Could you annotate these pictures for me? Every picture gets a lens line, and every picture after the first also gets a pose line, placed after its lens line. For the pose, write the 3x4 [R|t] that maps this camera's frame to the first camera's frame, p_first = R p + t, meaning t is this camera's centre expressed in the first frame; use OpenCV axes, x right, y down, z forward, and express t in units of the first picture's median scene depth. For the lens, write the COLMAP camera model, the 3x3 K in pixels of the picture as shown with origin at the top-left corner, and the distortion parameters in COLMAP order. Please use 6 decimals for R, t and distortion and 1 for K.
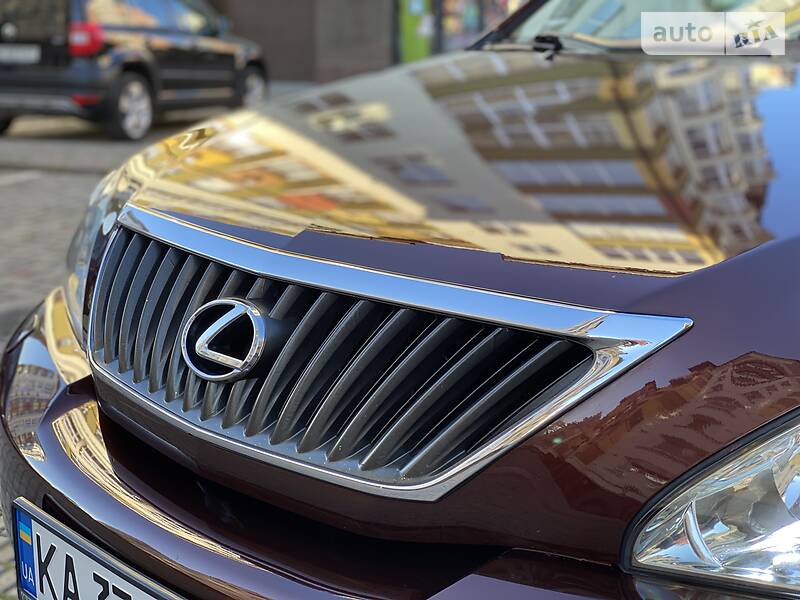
lens RADIAL K [[1220.2, 0, 400.0], [0, 1220.2, 300.0], [0, 0, 1]] dist [0.081088, 0.029320]
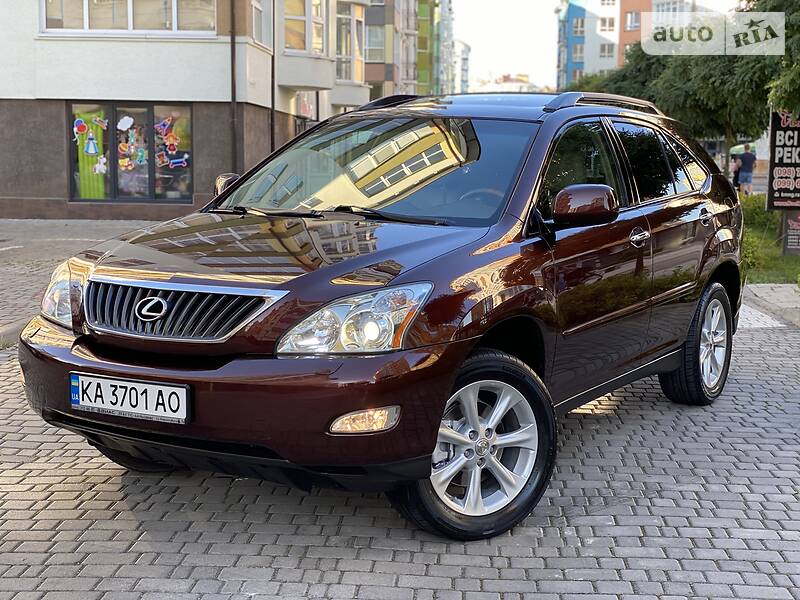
lens RADIAL K [[1551.6, 0, 400.0], [0, 1551.6, 300.0], [0, 0, 1]] dist [-0.049131, -0.101391]
pose [[0.967501, -0.017012, 0.252294, -0.529770], [0.045354, 0.993229, -0.106954, 0.466308], [-0.248766, 0.114920, 0.961722, -3.040940]]
